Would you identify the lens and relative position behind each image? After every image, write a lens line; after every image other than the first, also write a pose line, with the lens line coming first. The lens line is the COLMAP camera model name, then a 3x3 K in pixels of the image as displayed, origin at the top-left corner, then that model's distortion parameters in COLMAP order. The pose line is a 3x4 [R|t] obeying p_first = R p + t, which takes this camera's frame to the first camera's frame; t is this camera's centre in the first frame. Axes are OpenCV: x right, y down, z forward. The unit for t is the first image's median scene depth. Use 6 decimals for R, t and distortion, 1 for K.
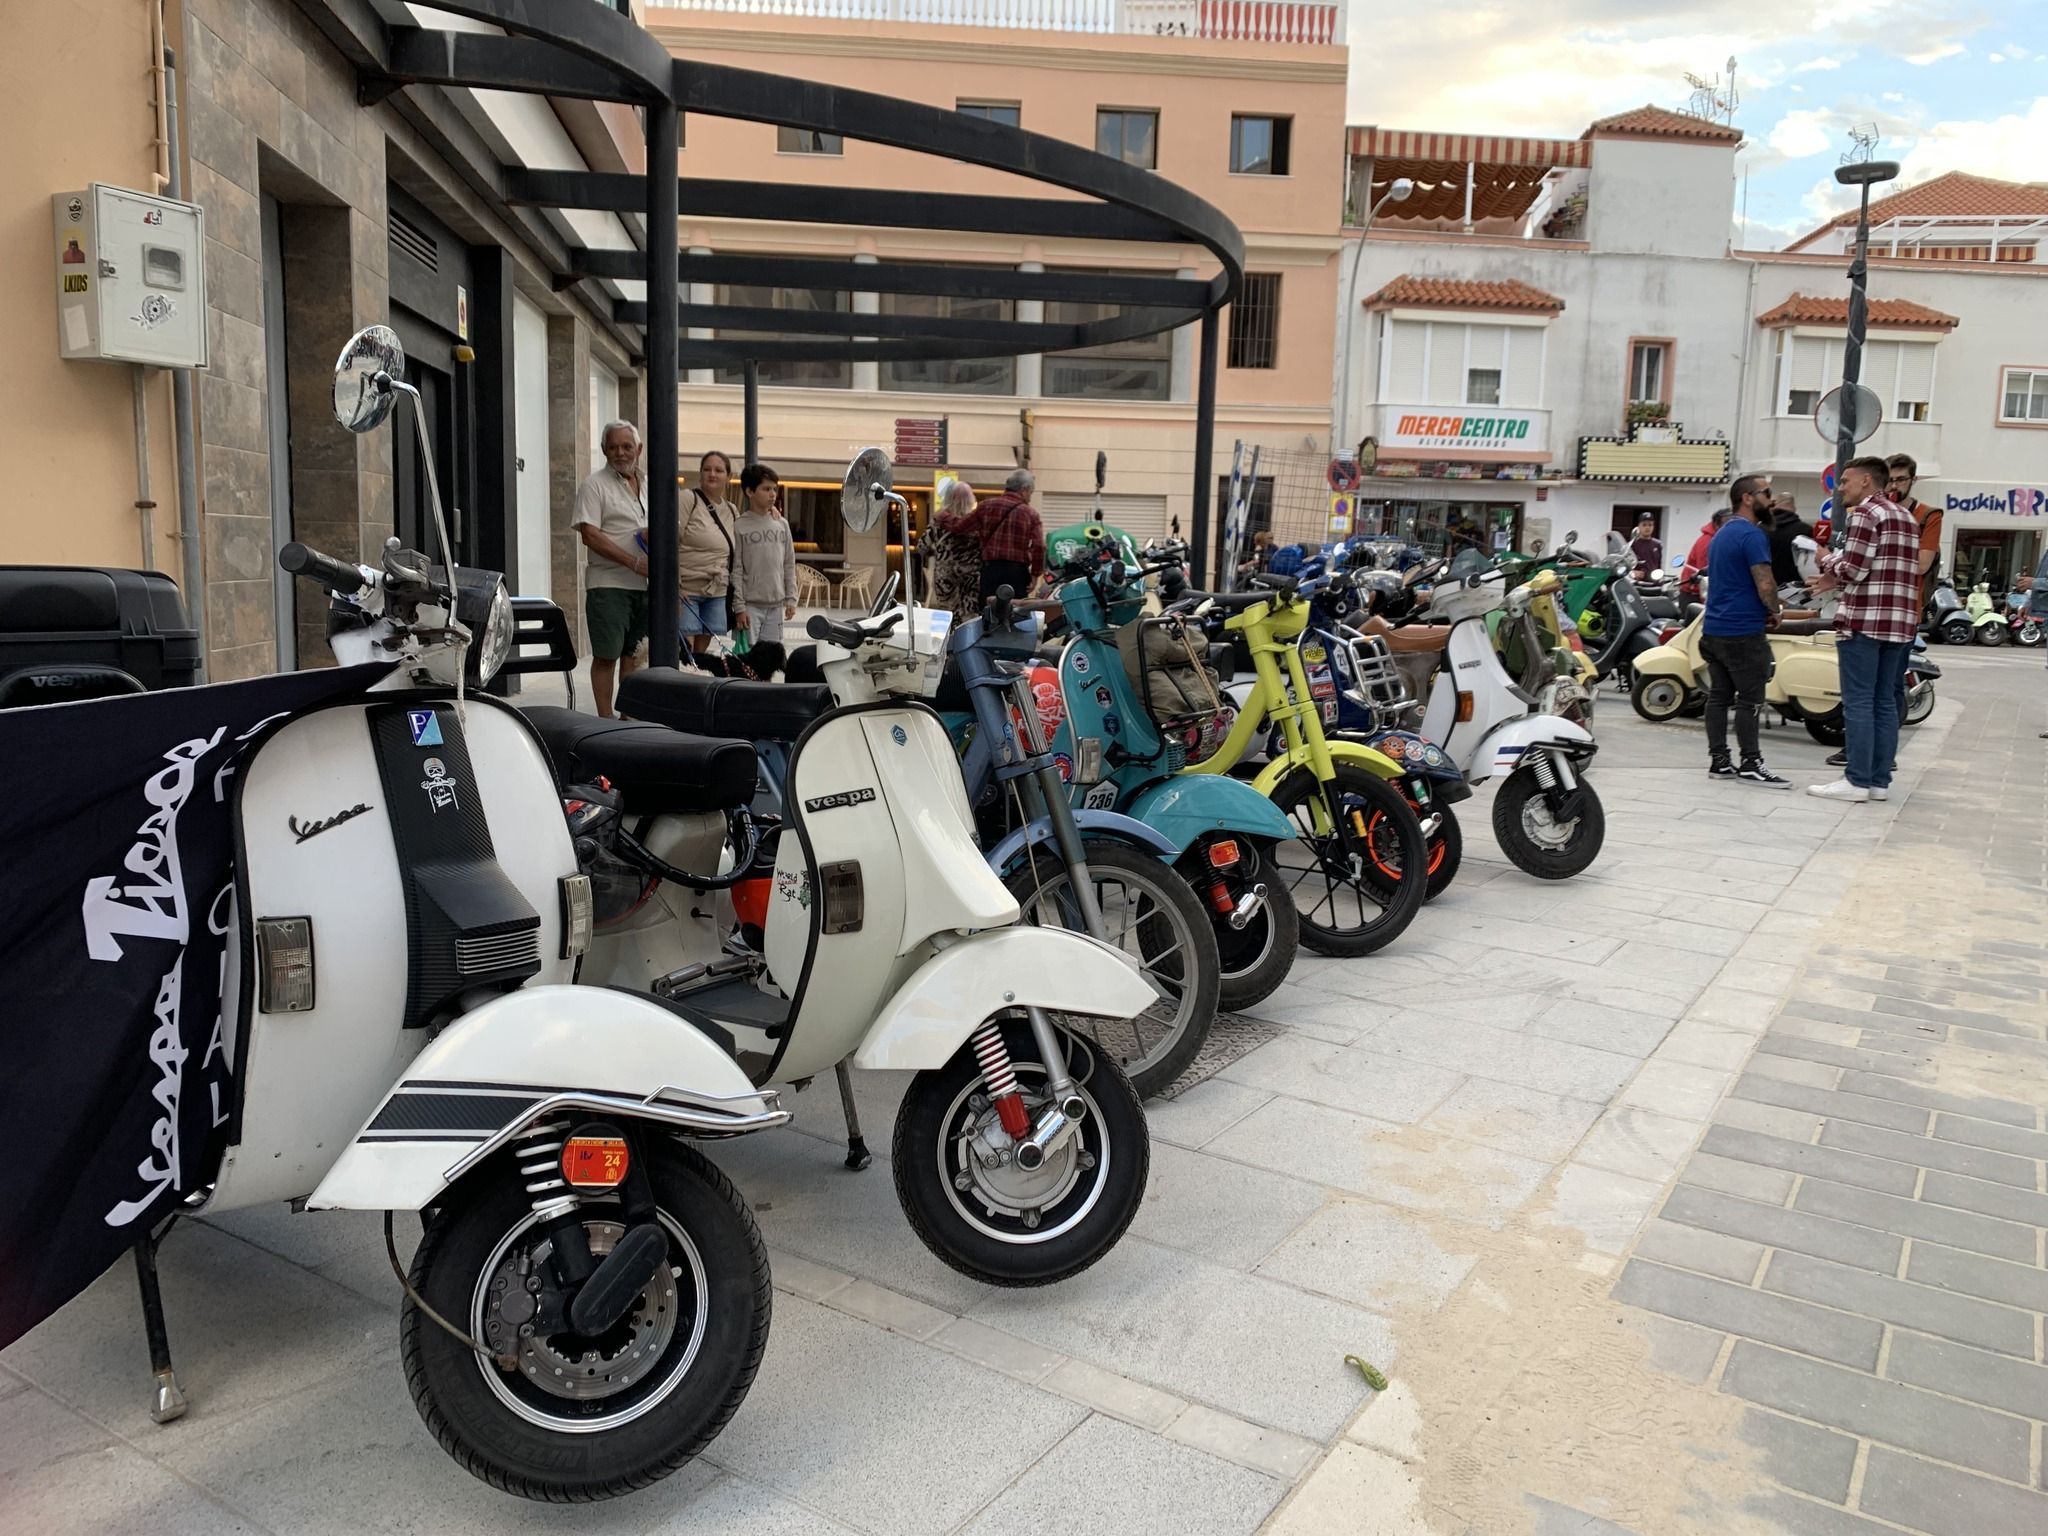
lens RADIAL K [[1586.6, 0, 1024.0], [0, 1586.6, 768.0], [0, 0, 1]] dist [0.007650, 0.005478]
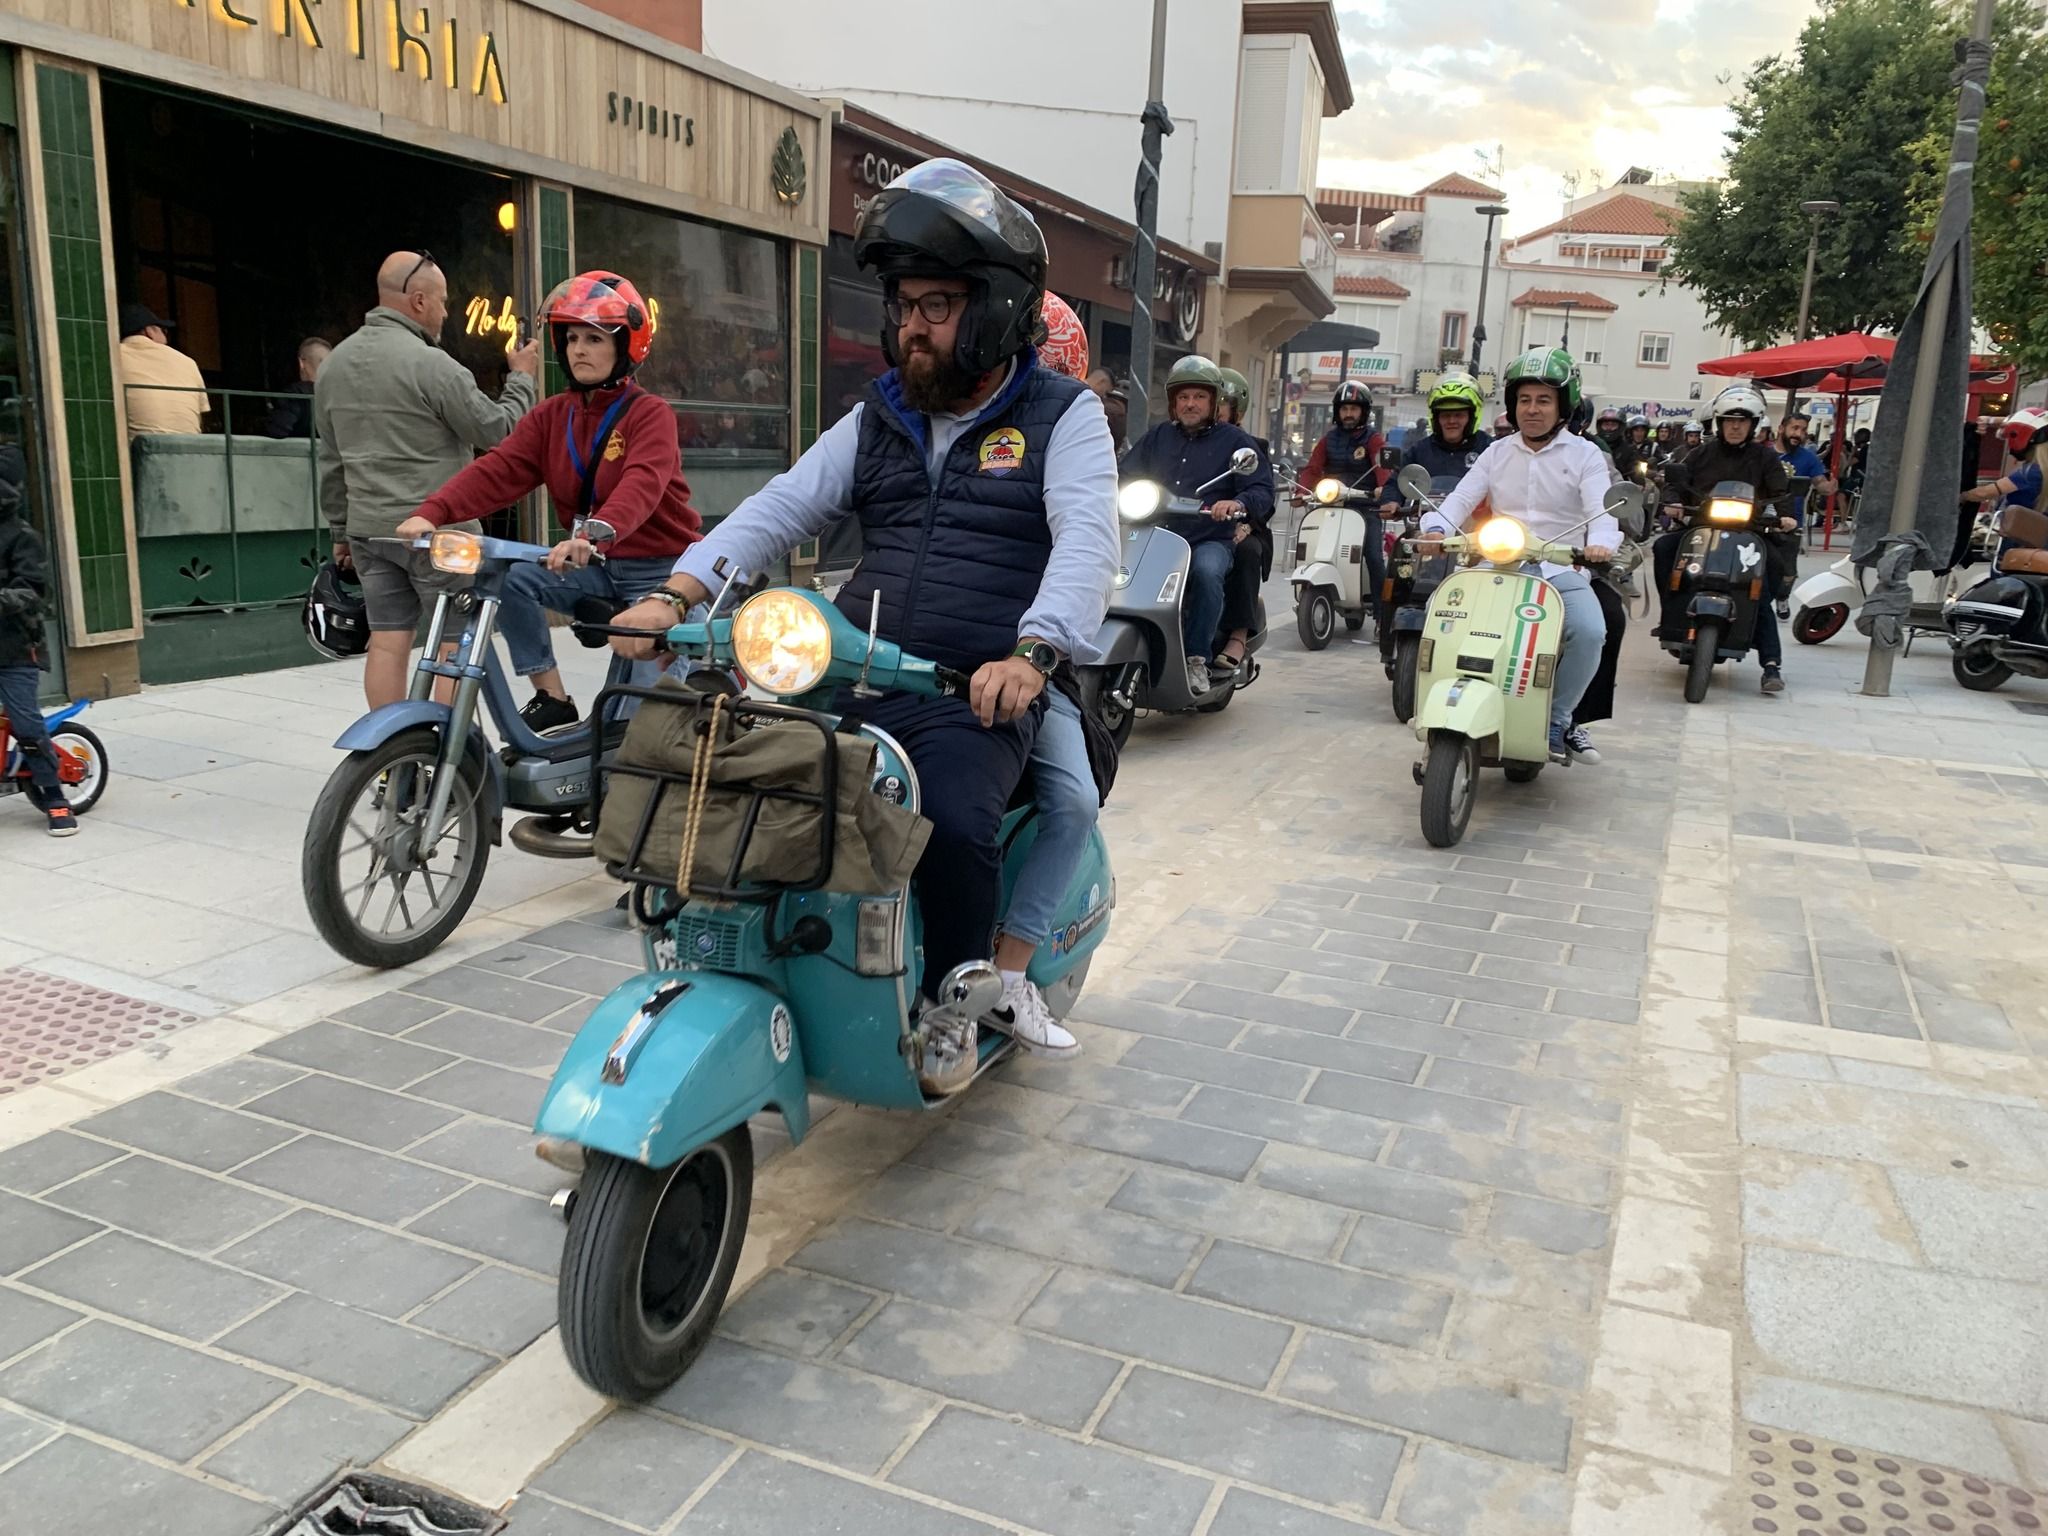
lens RADIAL K [[1575.6, 0, 1025.3], [0, 1575.6, 772.4], [0, 0, 1]] dist [0.005262, 0.007191]
pose [[0.987289, -0.020656, 0.157584, -0.352371], [0.006050, 0.995684, 0.092606, 0.068531], [-0.158817, -0.090475, 0.983154, -0.668339]]
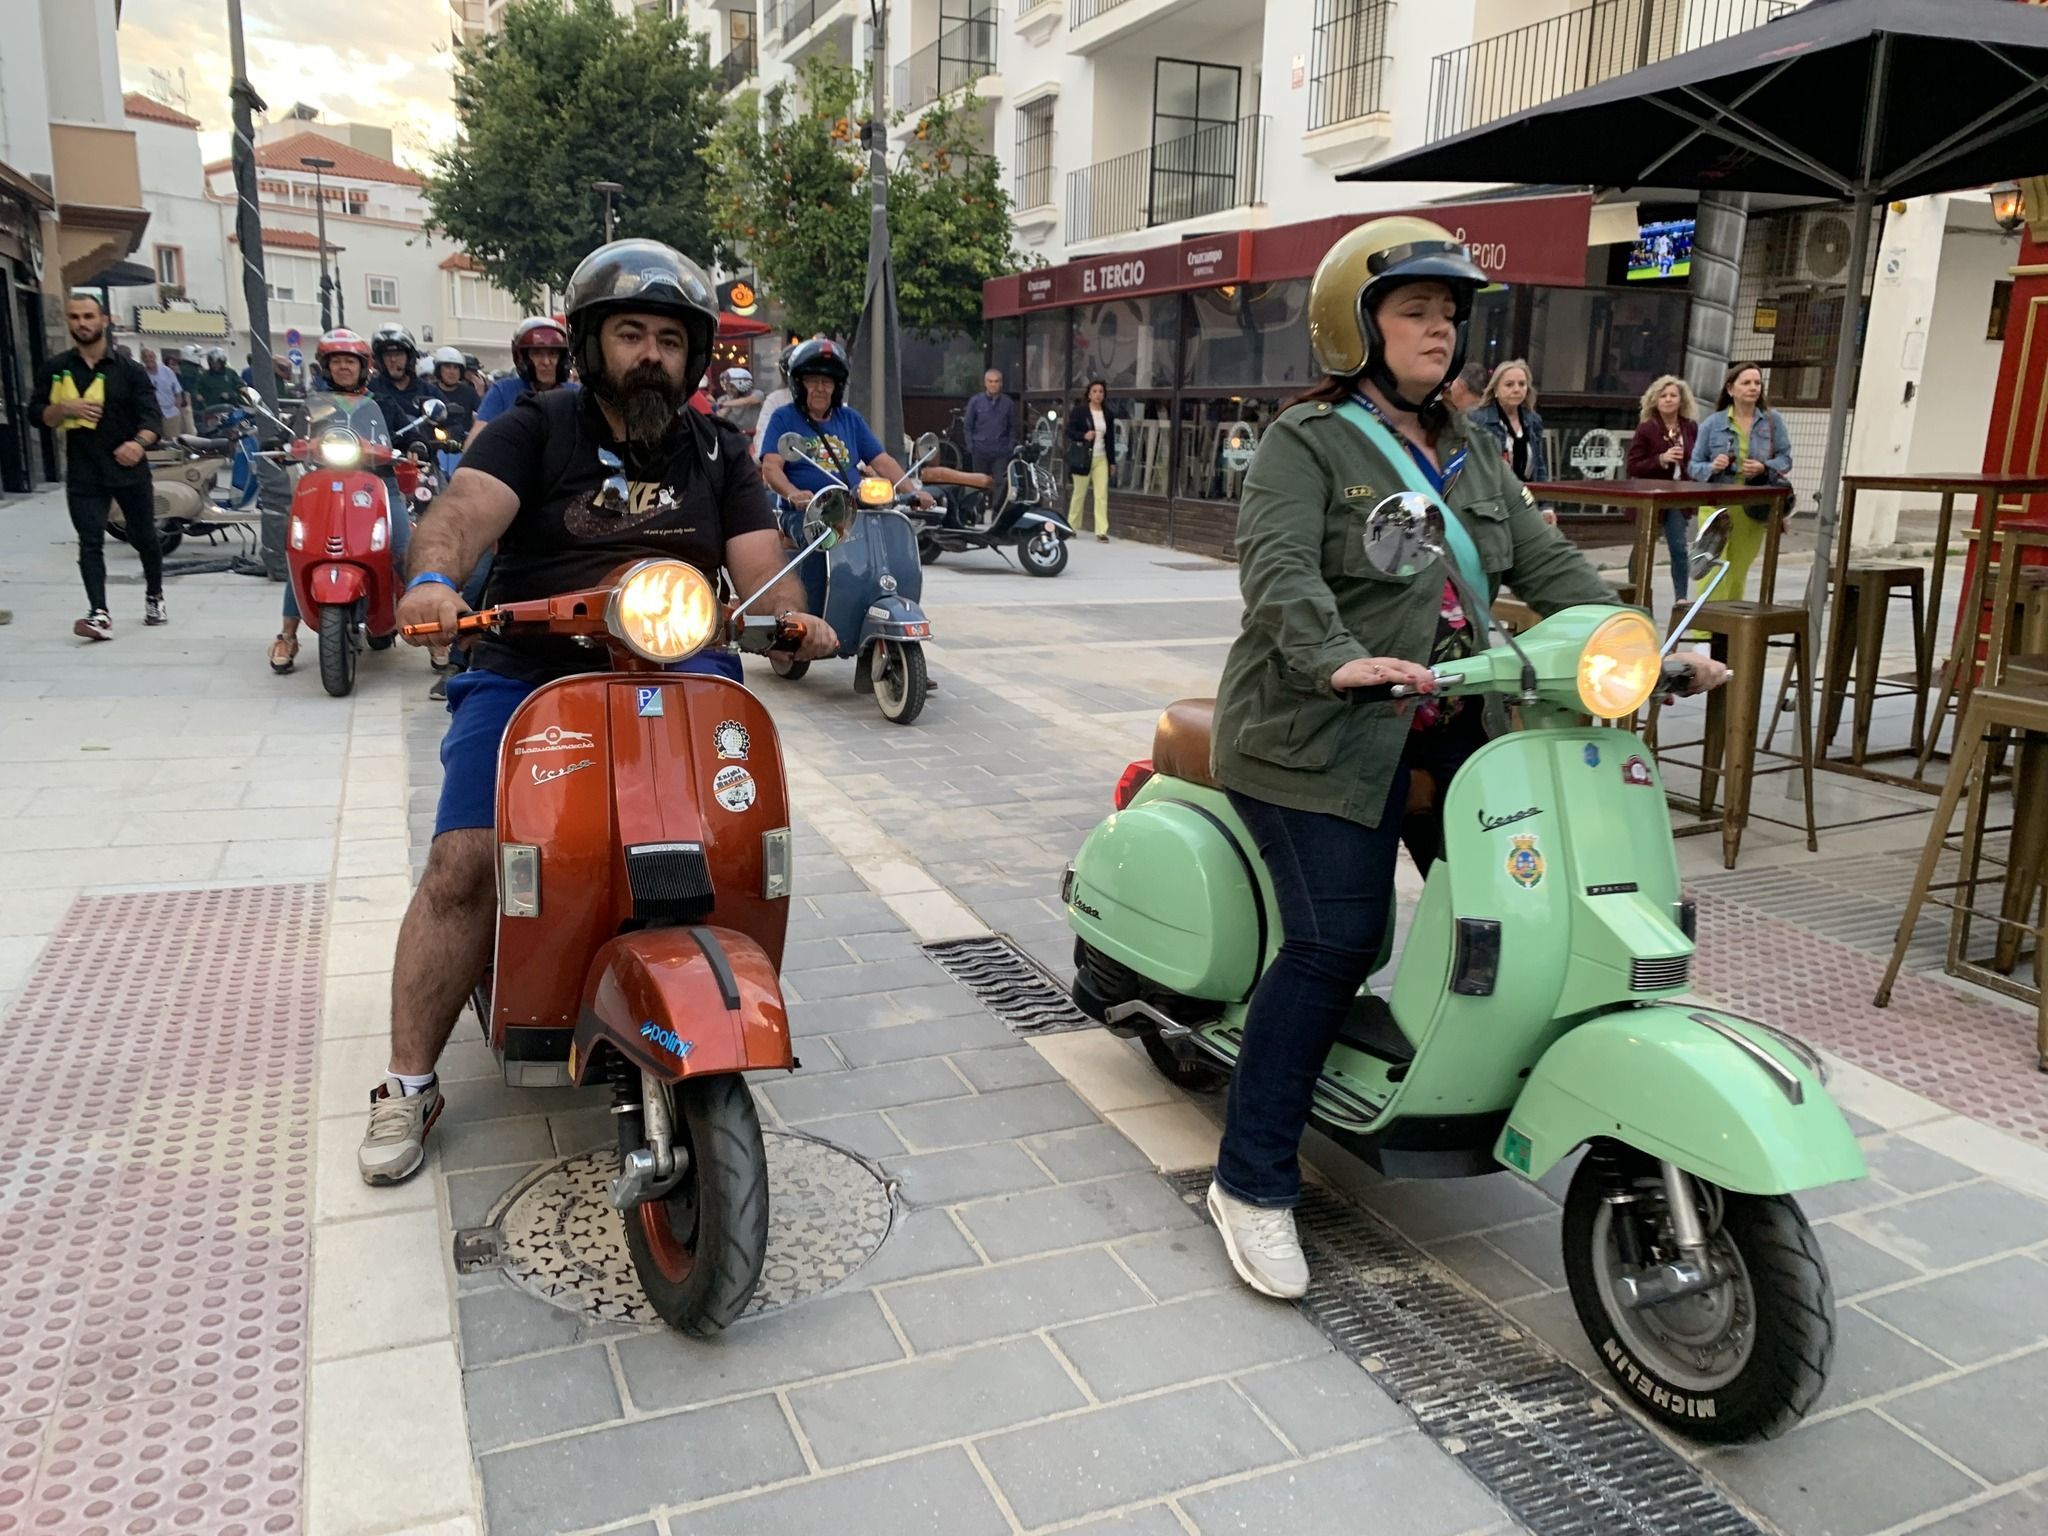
lens RADIAL K [[1565.3, 0, 1042.8], [0, 1565.3, 764.4], [0, 0, 1]] dist [0.007883, 0.005077]
pose [[0.577062, -0.189056, 0.794517, -0.471764], [0.092174, 0.981698, 0.166649, 0.067513], [-0.811482, -0.022933, 0.583927, -0.687295]]
